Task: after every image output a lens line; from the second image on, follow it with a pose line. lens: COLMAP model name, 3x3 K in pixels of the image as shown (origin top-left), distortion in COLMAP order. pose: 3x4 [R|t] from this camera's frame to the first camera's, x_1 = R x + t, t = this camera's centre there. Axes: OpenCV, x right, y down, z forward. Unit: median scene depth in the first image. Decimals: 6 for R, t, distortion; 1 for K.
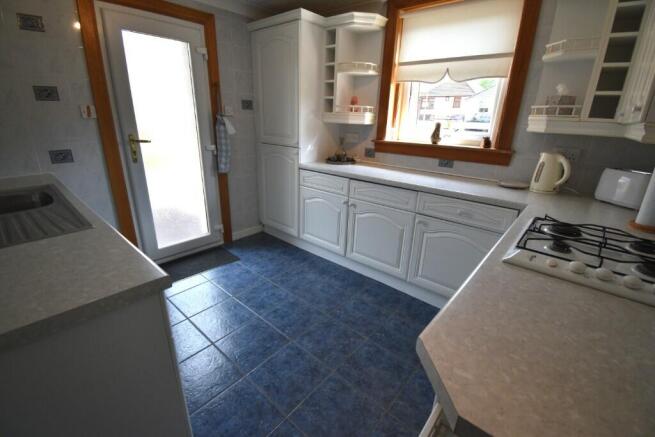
lens RADIAL K [[288.5, 0, 329.0], [0, 288.5, 219.0], [0, 0, 1]] dist [0.021725, -0.026307]
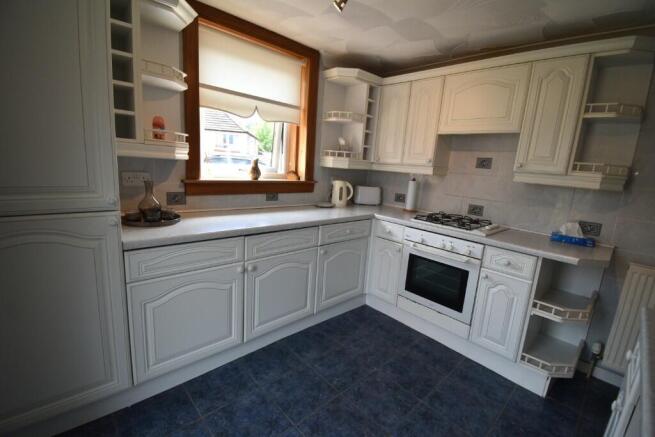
lens RADIAL K [[288.5, 0, 329.0], [0, 288.5, 219.0], [0, 0, 1]] dist [0.021725, -0.026307]
pose [[0.106941, -0.216938, 0.970310, -0.611597], [0.262899, 0.947343, 0.182828, -0.260941], [-0.958879, 0.235541, 0.158342, 0.678181]]
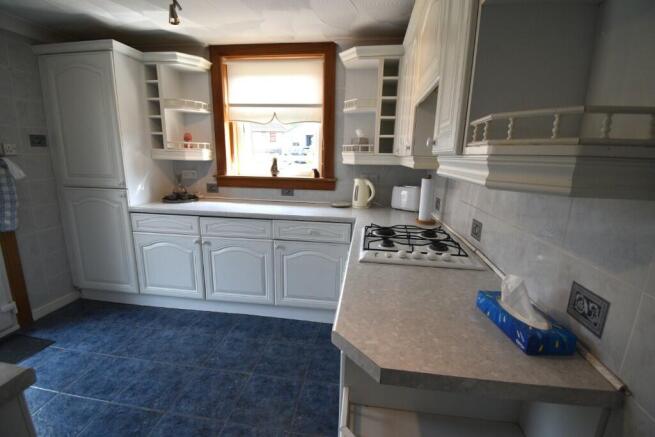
lens RADIAL K [[288.5, 0, 329.0], [0, 288.5, 219.0], [0, 0, 1]] dist [0.021725, -0.026307]
pose [[0.837749, -0.132709, 0.529684, -0.076777], [0.187154, 0.981047, -0.050208, -0.002192], [-0.512981, 0.141194, 0.846708, -0.031590]]
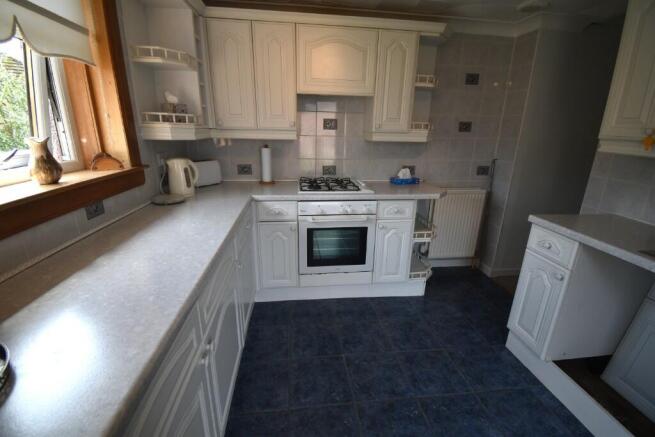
lens RADIAL K [[288.5, 0, 329.0], [0, 288.5, 219.0], [0, 0, 1]] dist [0.021725, -0.026307]
pose [[-0.738147, -0.245696, 0.628309, -0.265832], [0.178022, 0.827379, 0.532683, -0.398653], [-0.650728, 0.505051, -0.566988, 1.060226]]
